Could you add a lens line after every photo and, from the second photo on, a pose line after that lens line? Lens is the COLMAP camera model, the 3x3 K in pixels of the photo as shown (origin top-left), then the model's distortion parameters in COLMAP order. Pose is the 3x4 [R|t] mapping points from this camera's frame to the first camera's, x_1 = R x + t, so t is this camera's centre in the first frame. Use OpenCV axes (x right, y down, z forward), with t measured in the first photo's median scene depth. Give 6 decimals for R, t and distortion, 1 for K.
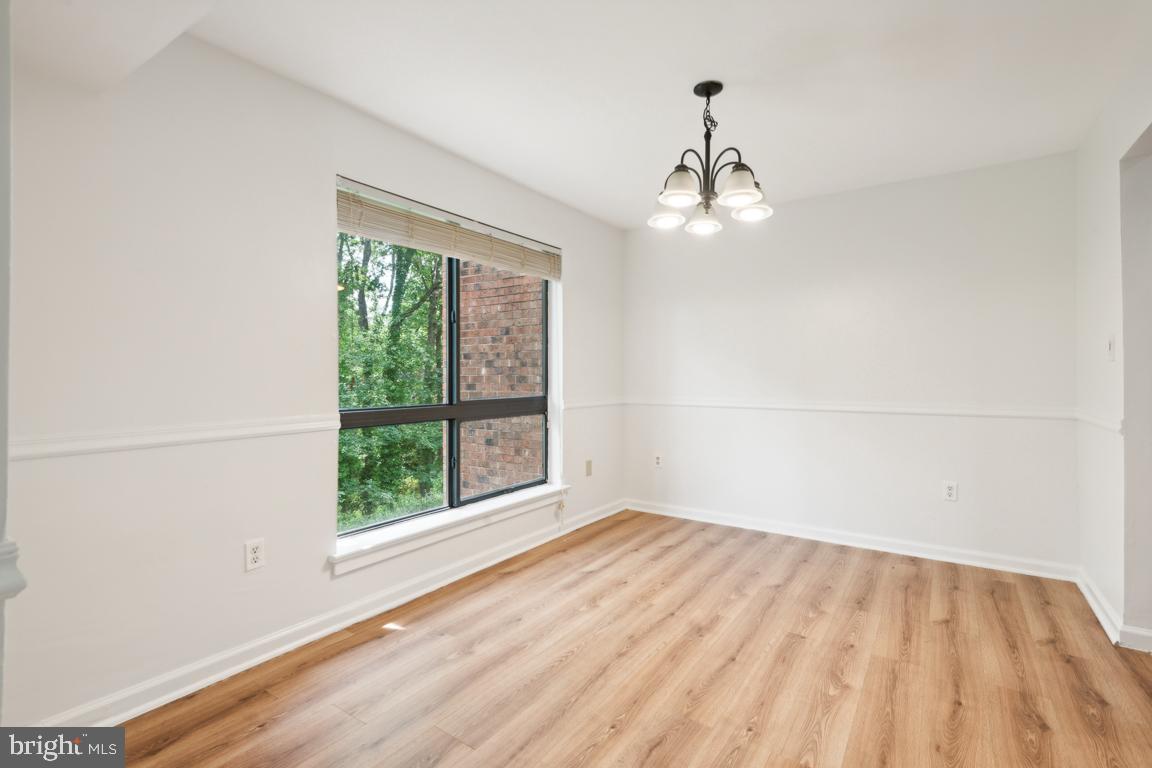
lens RADIAL K [[540.3, 0, 578.3], [0, 540.3, 376.9], [0, 0, 1]] dist [0.021312, -0.000152]
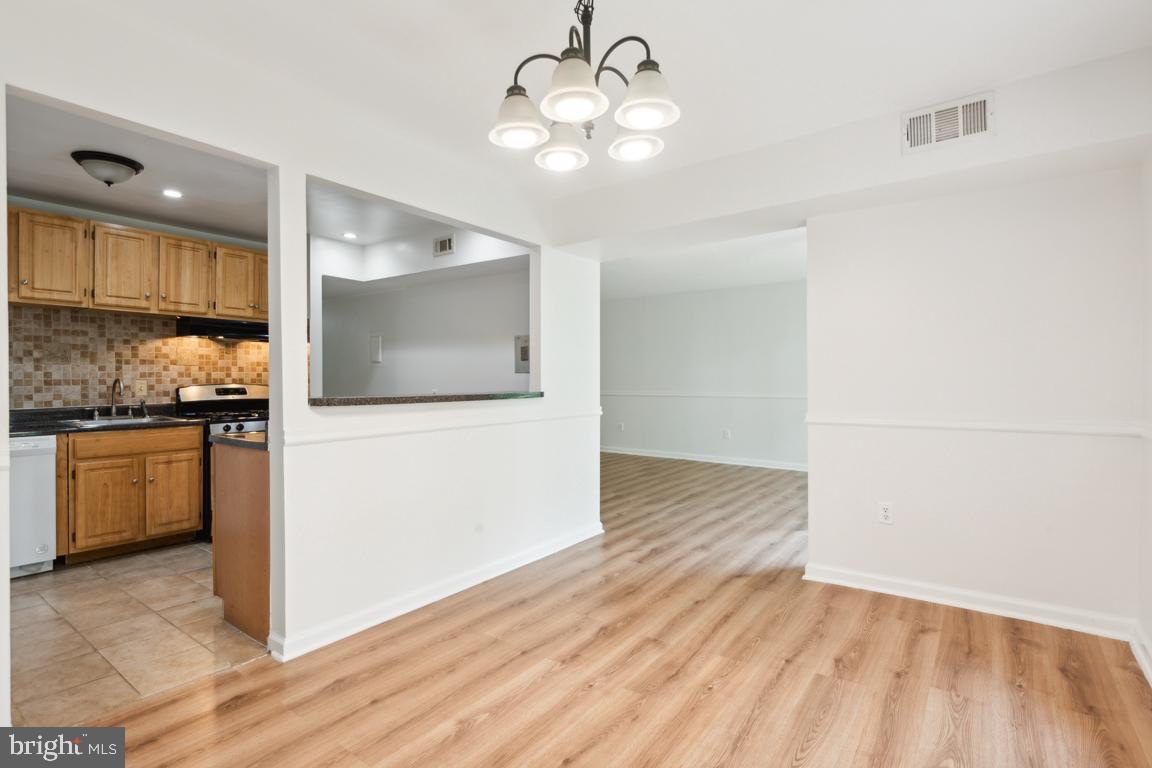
lens RADIAL K [[540.3, 0, 575.3], [0, 540.3, 376.8], [0, 0, 1]] dist [0.021312, -0.000152]
pose [[-0.998711, -0.001267, 0.050736, 0.268949], [-0.000712, 0.999940, 0.010950, -0.021935], [-0.050747, 0.010900, -0.998652, 1.996933]]
